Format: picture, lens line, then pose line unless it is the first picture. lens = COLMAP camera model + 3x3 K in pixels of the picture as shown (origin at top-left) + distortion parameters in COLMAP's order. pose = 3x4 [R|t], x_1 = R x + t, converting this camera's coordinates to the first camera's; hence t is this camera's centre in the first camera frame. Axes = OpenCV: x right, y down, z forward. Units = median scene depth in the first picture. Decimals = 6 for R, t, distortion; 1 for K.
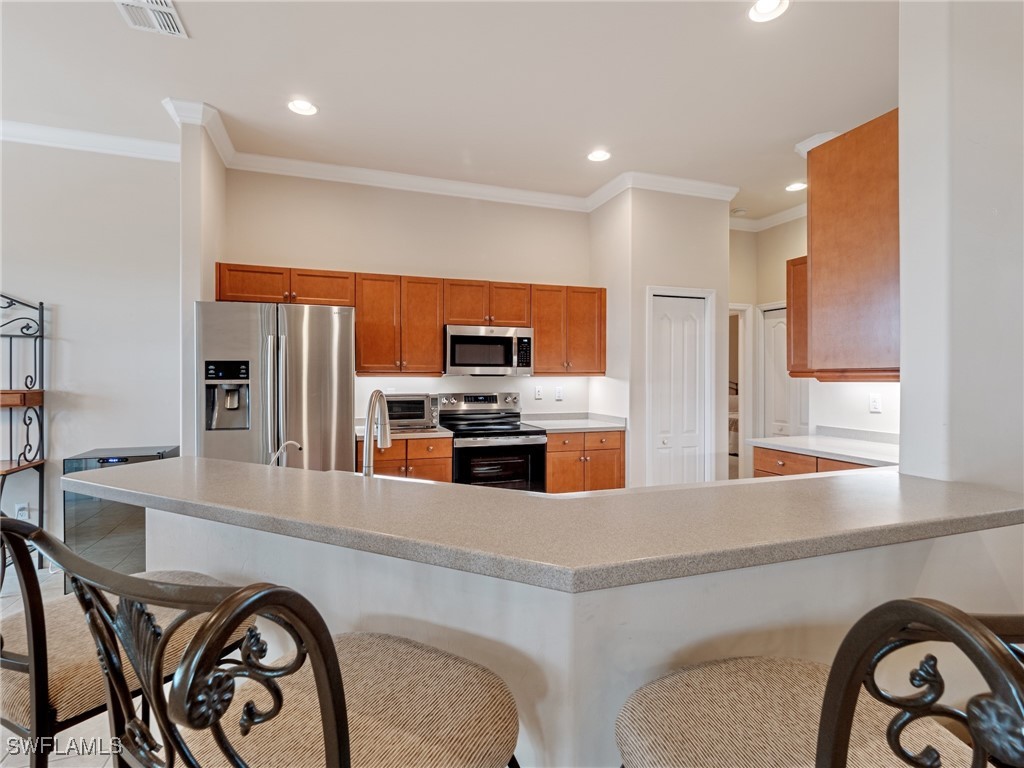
lens RADIAL K [[498.5, 0, 510.6], [0, 498.5, 380.3], [0, 0, 1]] dist [0.000333, -0.000065]
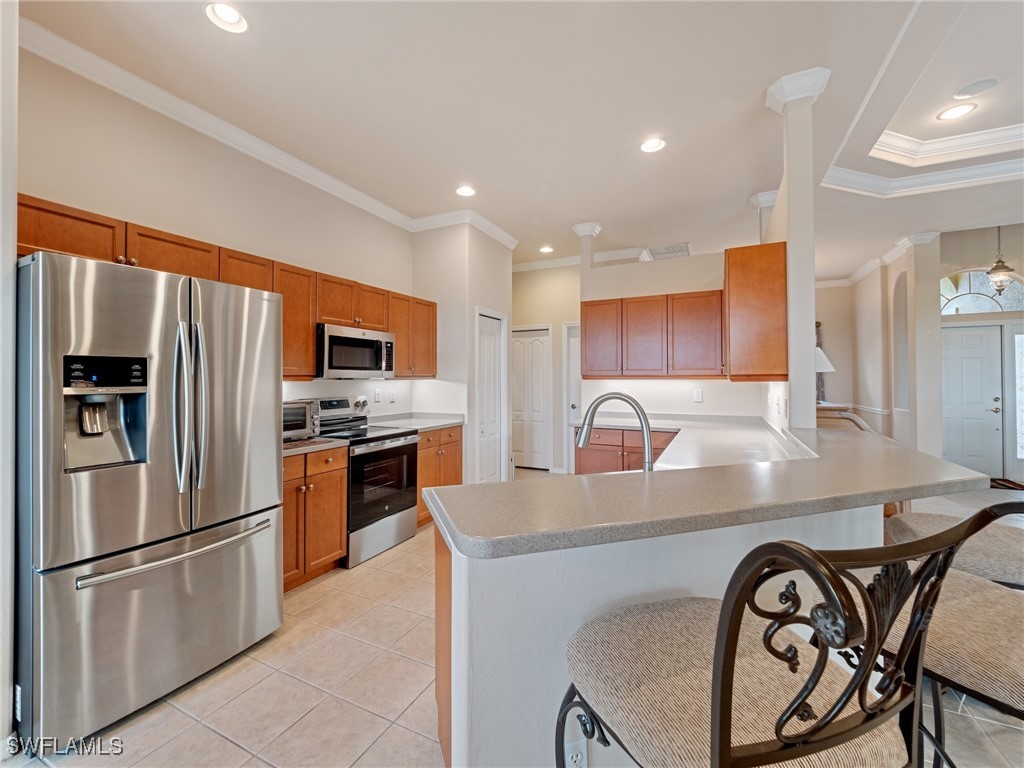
lens RADIAL K [[422.6, 0, 512.0], [0, 422.6, 384.0], [0, 0, 1]] dist [-0.001399, -0.017707]
pose [[0.712307, -0.011726, 0.701770, -0.413643], [0.009660, 0.999930, 0.006904, -0.002844], [-0.701802, 0.001861, 0.712370, 0.205732]]
